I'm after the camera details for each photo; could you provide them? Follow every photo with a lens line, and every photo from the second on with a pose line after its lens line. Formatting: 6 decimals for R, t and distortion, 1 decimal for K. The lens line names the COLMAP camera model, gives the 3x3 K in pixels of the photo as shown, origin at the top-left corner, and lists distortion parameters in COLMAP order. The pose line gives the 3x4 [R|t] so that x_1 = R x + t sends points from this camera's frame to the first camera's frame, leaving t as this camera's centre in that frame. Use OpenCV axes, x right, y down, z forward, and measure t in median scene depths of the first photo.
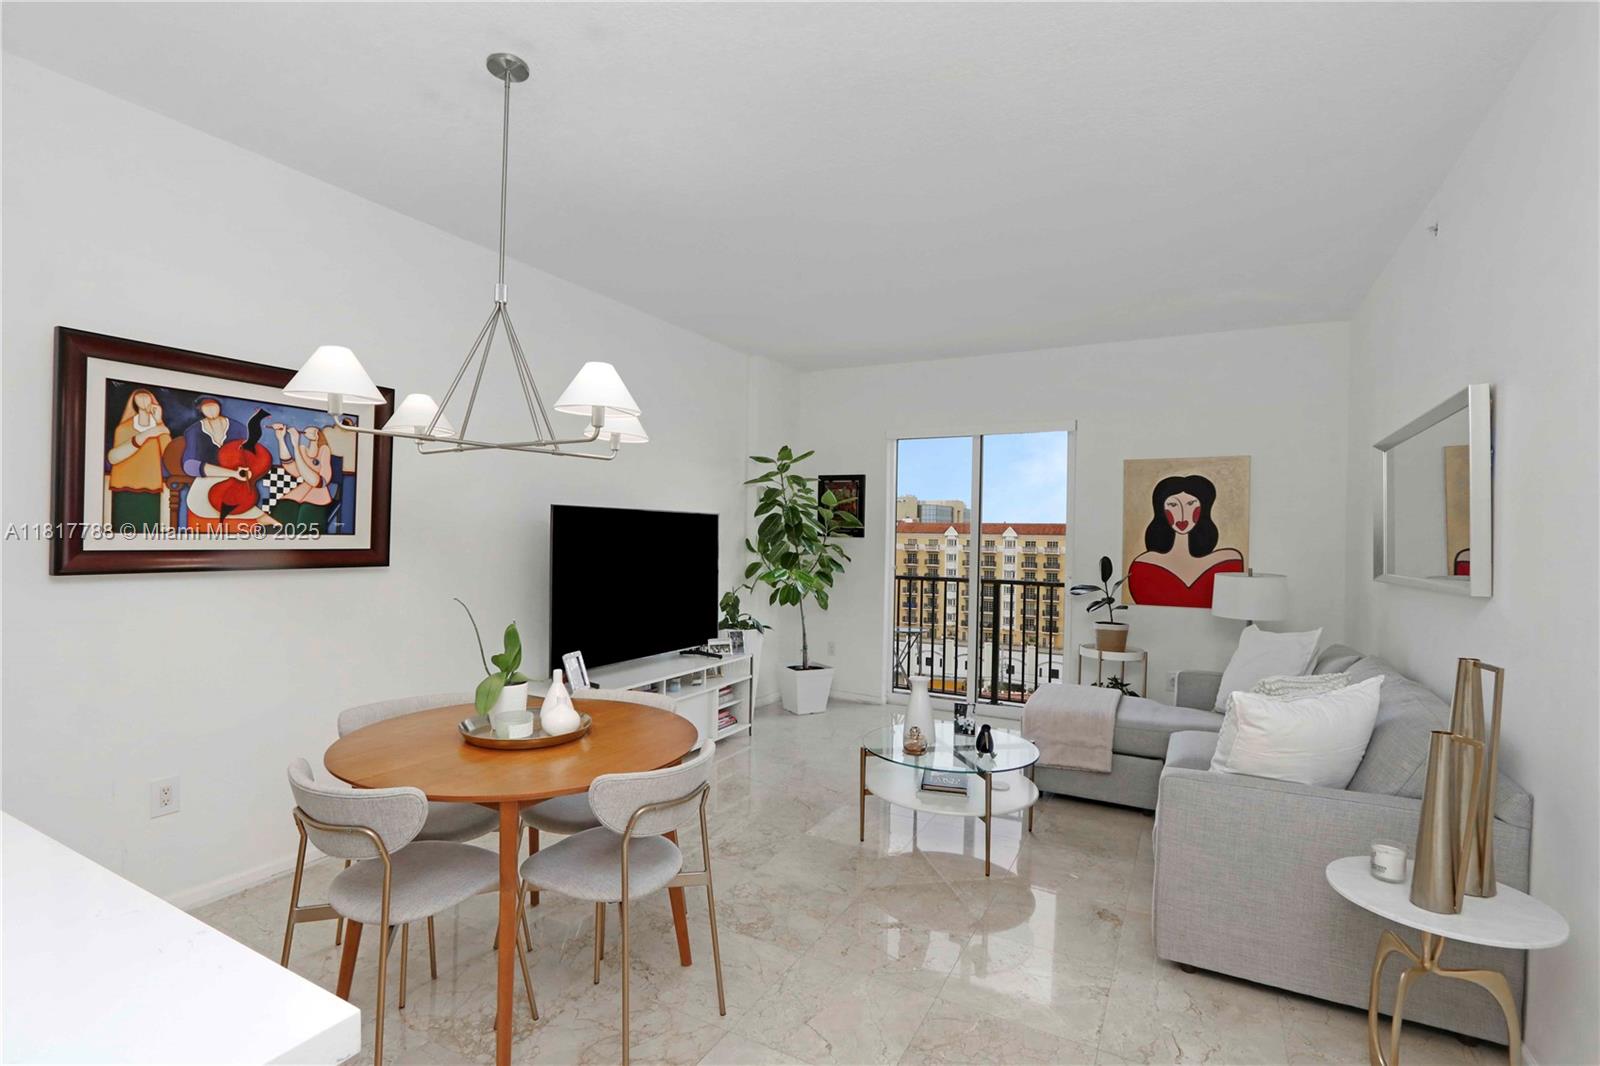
lens RADIAL K [[768.7, 0, 790.7], [0, 768.7, 532.2], [0, 0, 1]] dist [-0.007897, 0.002270]
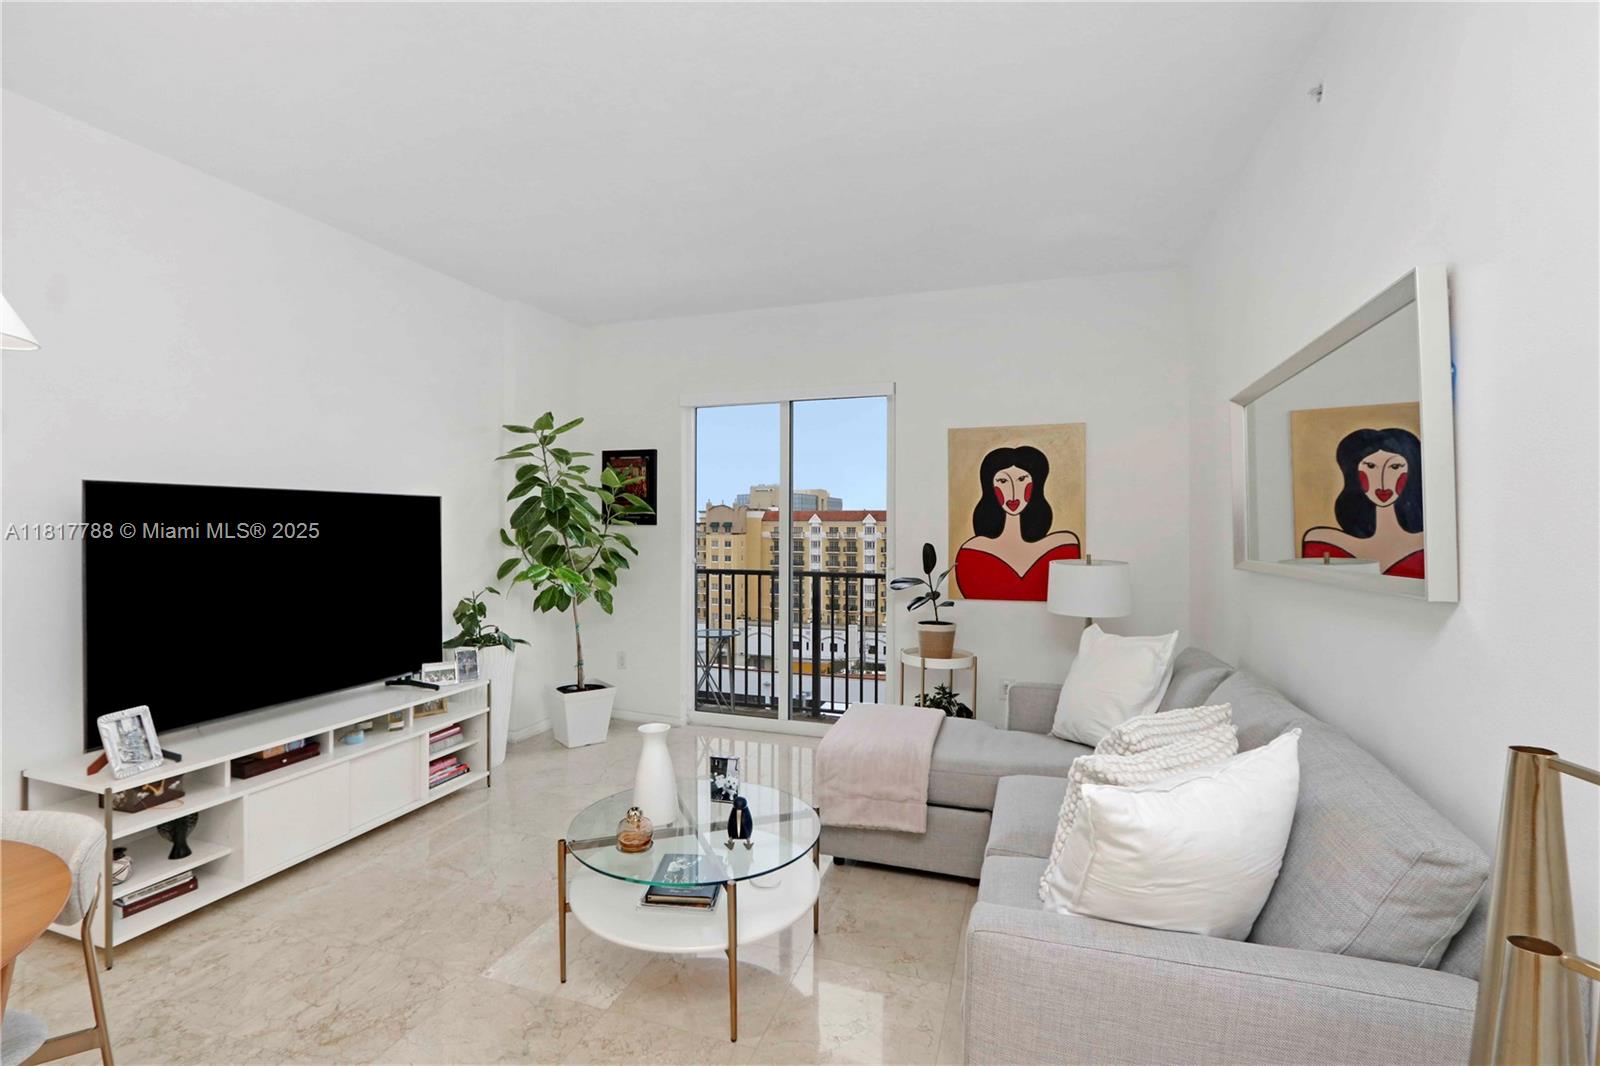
lens RADIAL K [[768.7, 0, 785.8], [0, 768.7, 508.0], [0, 0, 1]] dist [-0.007897, 0.002270]
pose [[0.984785, -0.010894, 0.173433, 0.115714], [0.013819, 0.999782, -0.015661, 0.004240], [-0.173224, 0.017820, 0.984721, 0.207647]]
